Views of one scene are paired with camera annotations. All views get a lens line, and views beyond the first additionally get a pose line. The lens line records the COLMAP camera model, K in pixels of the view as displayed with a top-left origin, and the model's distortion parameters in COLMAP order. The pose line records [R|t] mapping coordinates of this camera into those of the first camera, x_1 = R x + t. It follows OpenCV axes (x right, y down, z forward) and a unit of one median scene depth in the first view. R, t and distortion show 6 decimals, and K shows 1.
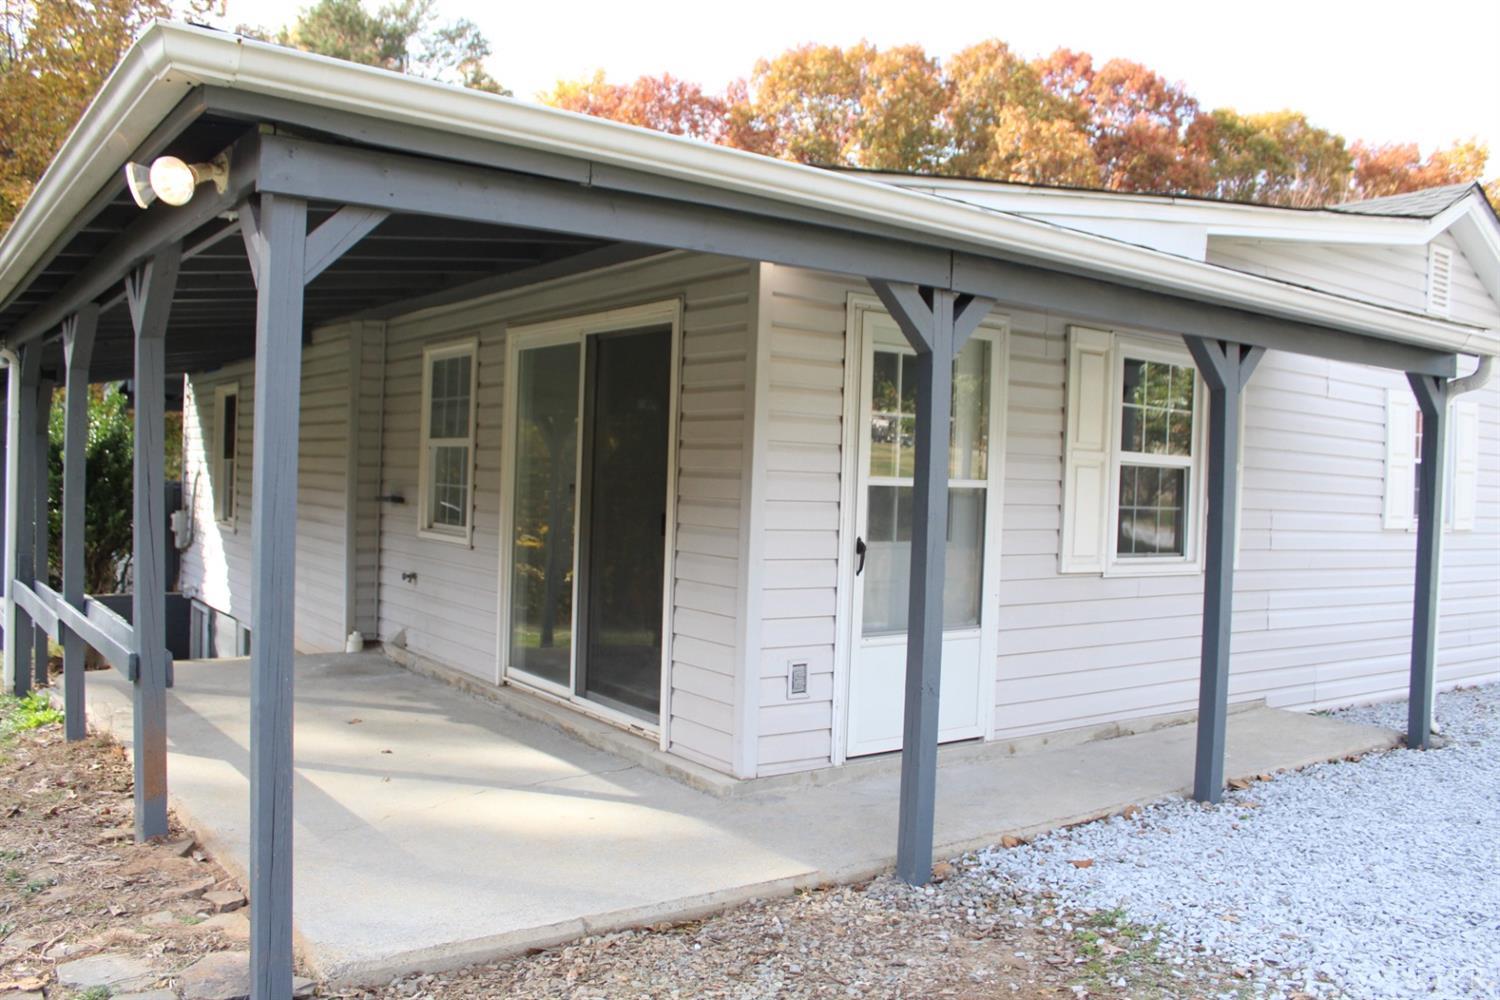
lens RADIAL K [[1230.2, 0, 750.0], [0, 1230.2, 500.0], [0, 0, 1]] dist [-0.105593, 0.007277]
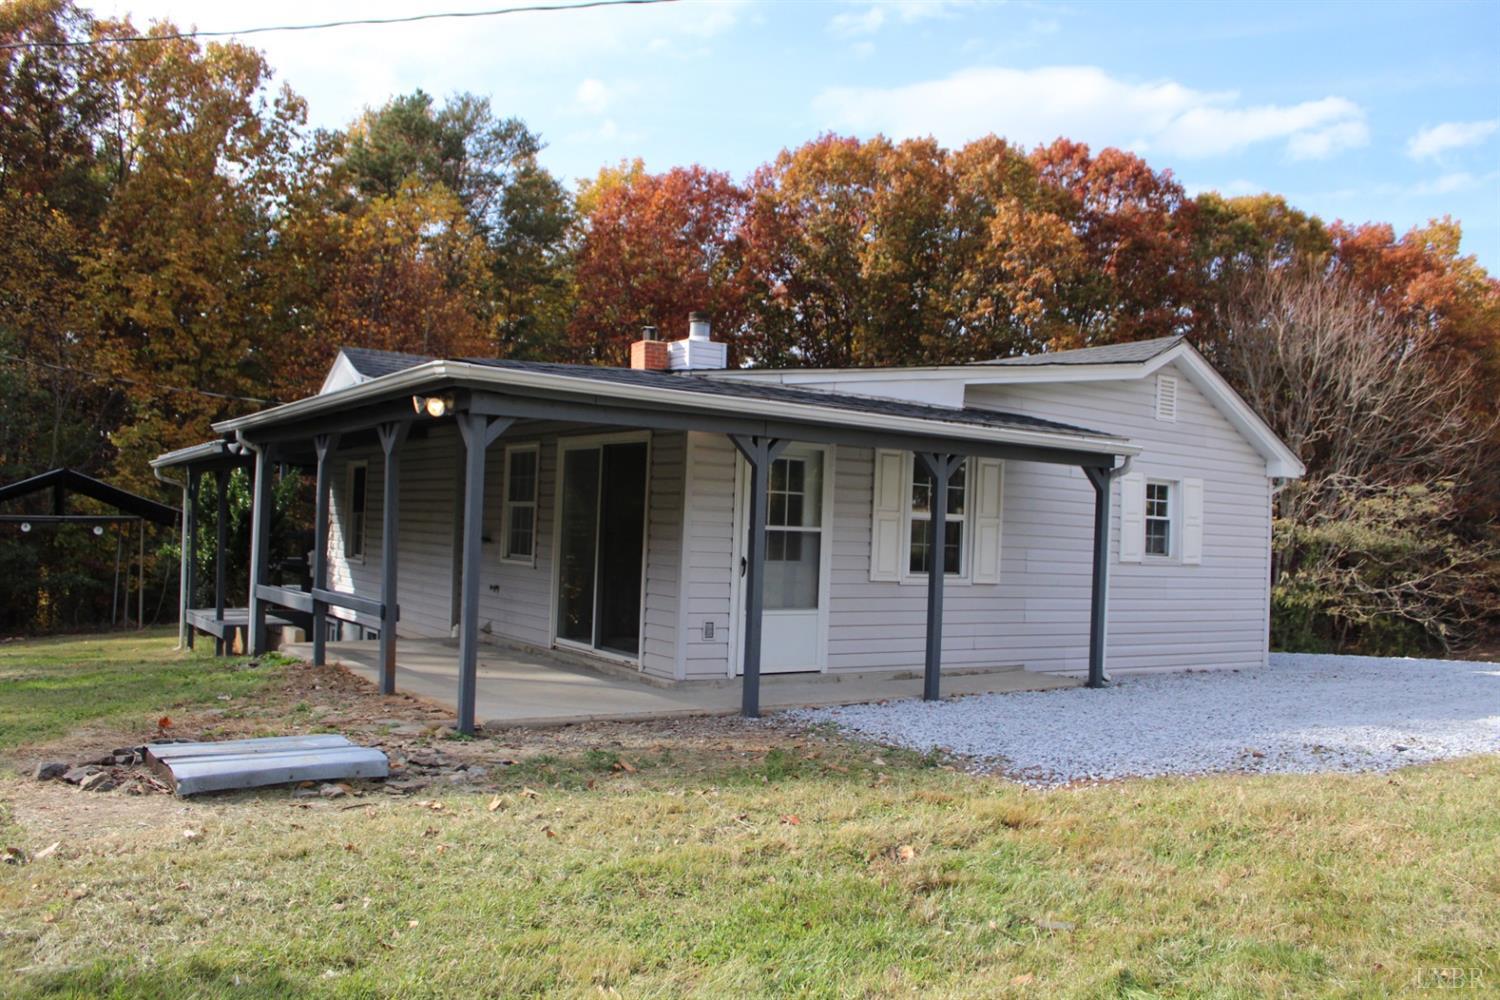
lens RADIAL K [[1230.2, 0, 750.0], [0, 1230.2, 500.0], [0, 0, 1]] dist [-0.105593, 0.007277]
pose [[0.999477, 0.004571, -0.032010, 0.020033], [-0.006064, 0.998891, -0.046691, 0.003940], [0.031761, 0.046860, 0.998396, -0.111975]]
